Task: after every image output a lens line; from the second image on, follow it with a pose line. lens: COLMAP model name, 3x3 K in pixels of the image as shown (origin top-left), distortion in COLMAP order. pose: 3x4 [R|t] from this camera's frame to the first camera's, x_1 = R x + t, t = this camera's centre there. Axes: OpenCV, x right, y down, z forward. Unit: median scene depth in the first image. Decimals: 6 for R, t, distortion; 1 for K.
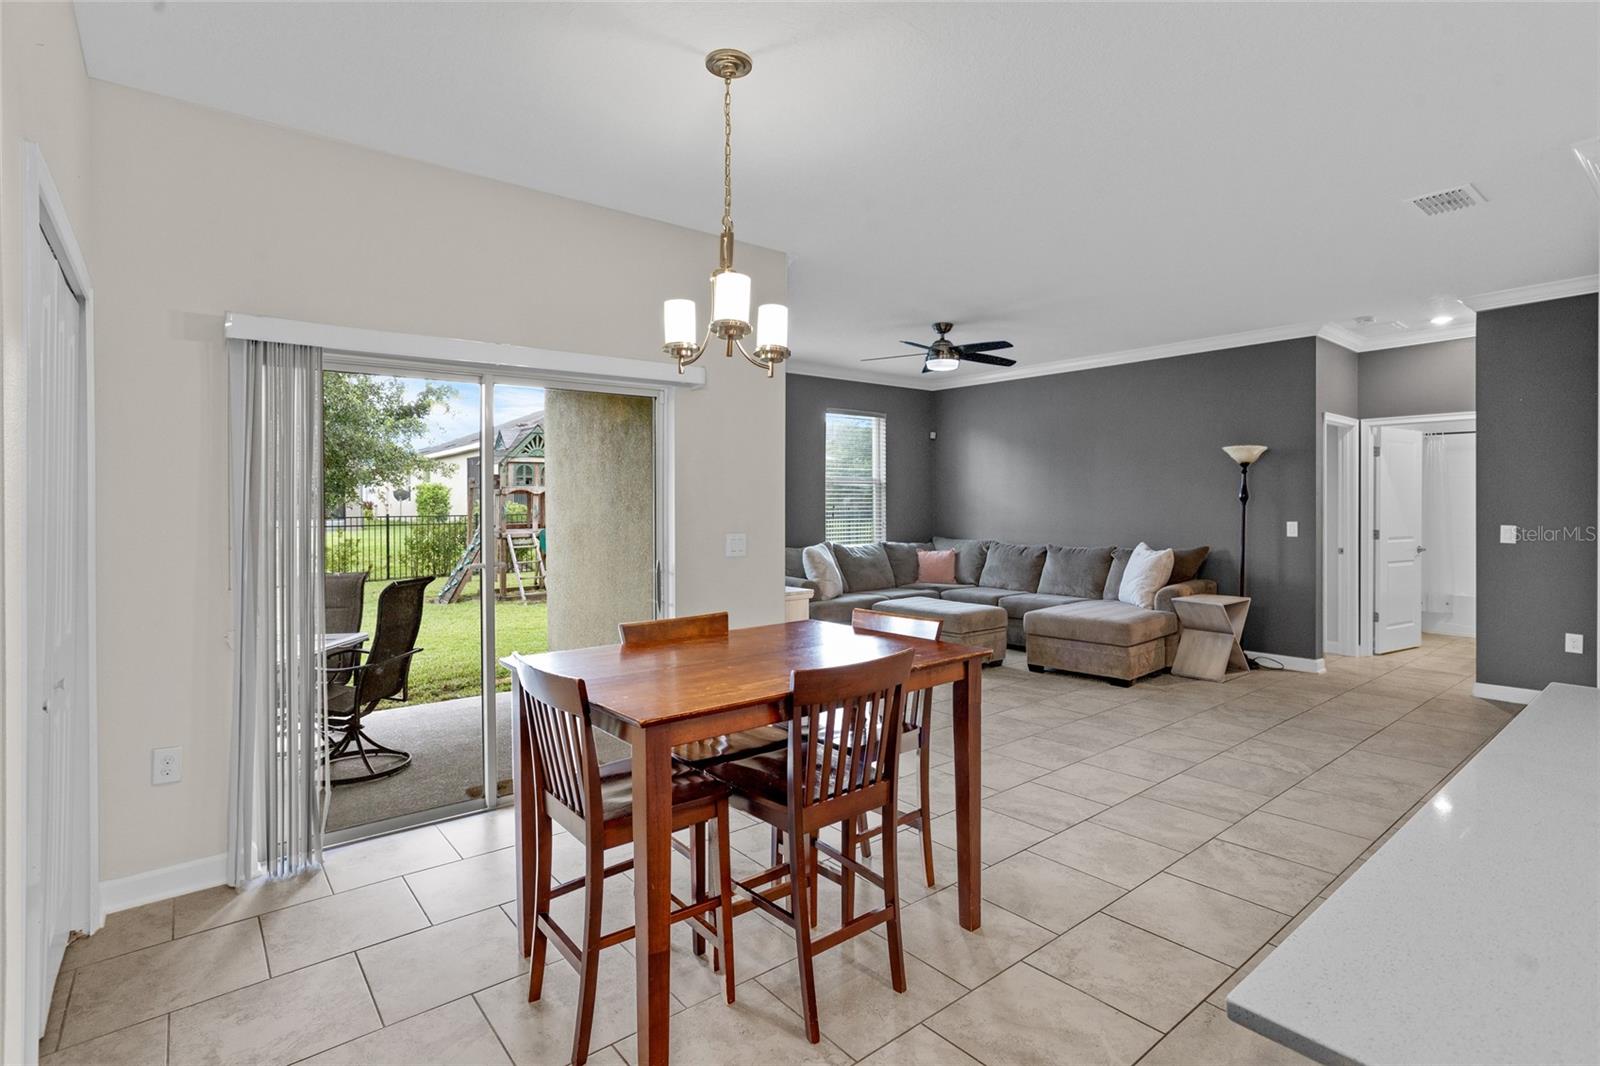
lens RADIAL K [[778.5, 0, 799.6], [0, 778.5, 519.9], [0, 0, 1]] dist [-0.001578, 0.014072]
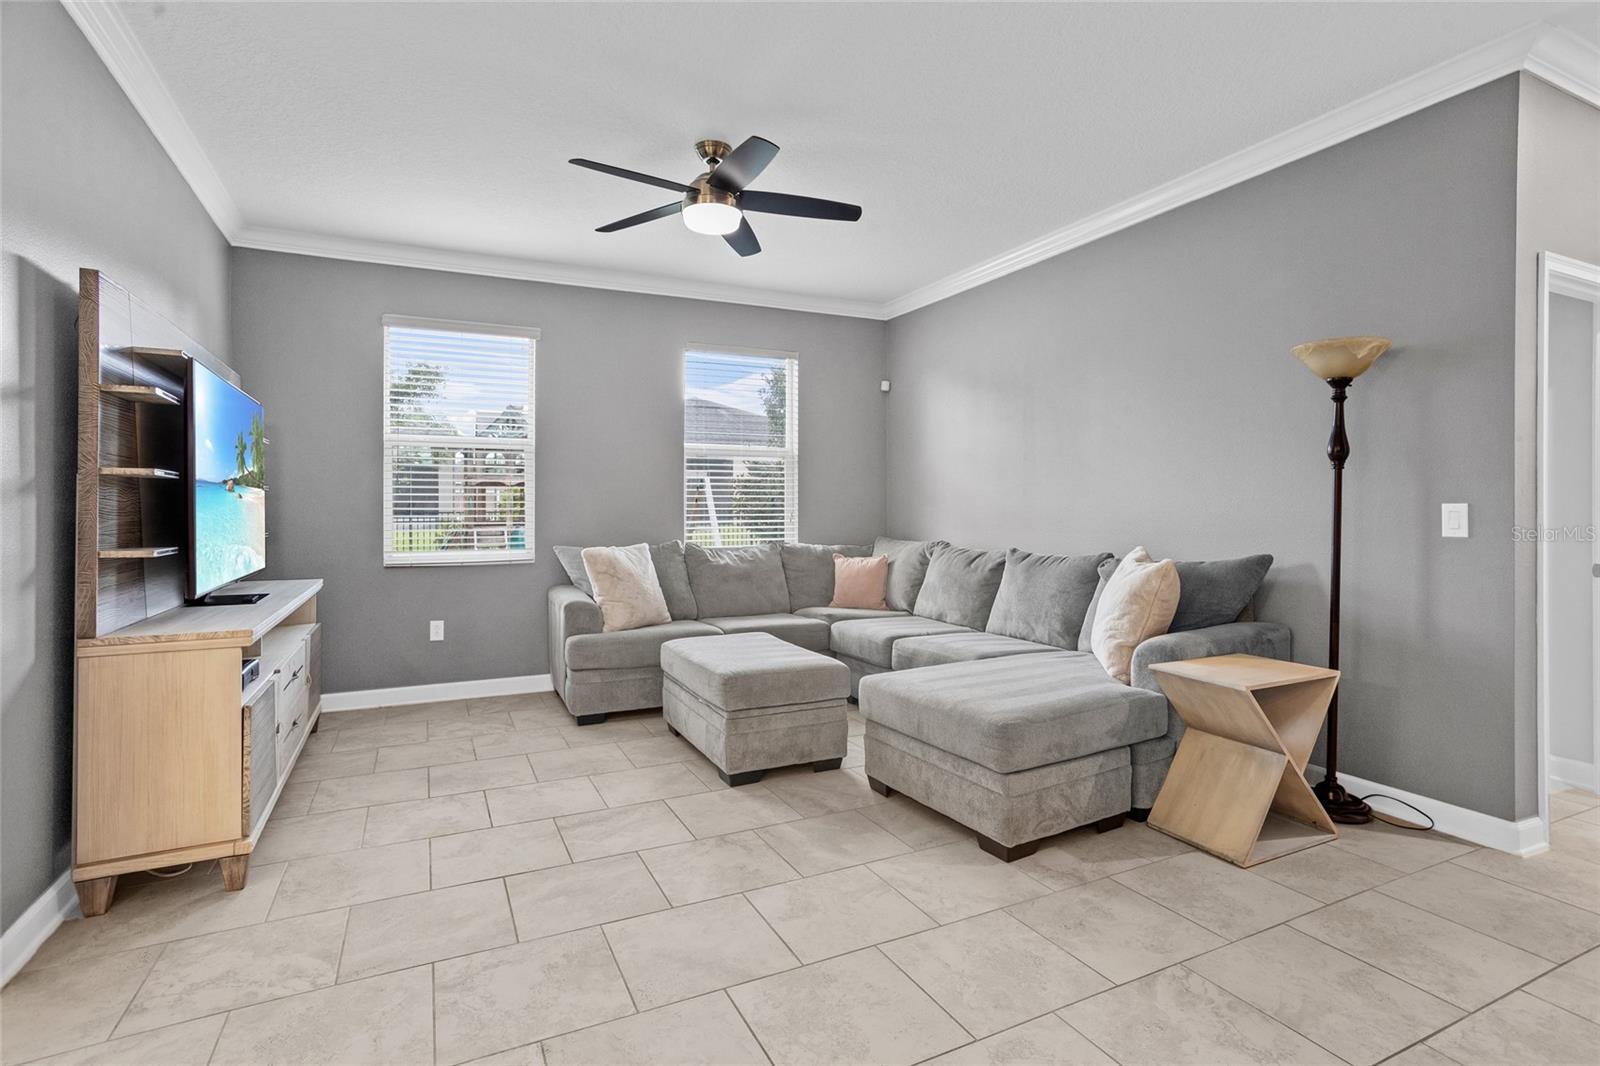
lens RADIAL K [[778.5, 0, 799.6], [0, 778.5, 519.9], [0, 0, 1]] dist [-0.001578, 0.014072]
pose [[0.974525, 0.005161, -0.224221, 0.366563], [-0.006391, 0.999968, -0.004758, 0.016194], [0.224189, 0.006070, 0.974527, 0.478799]]
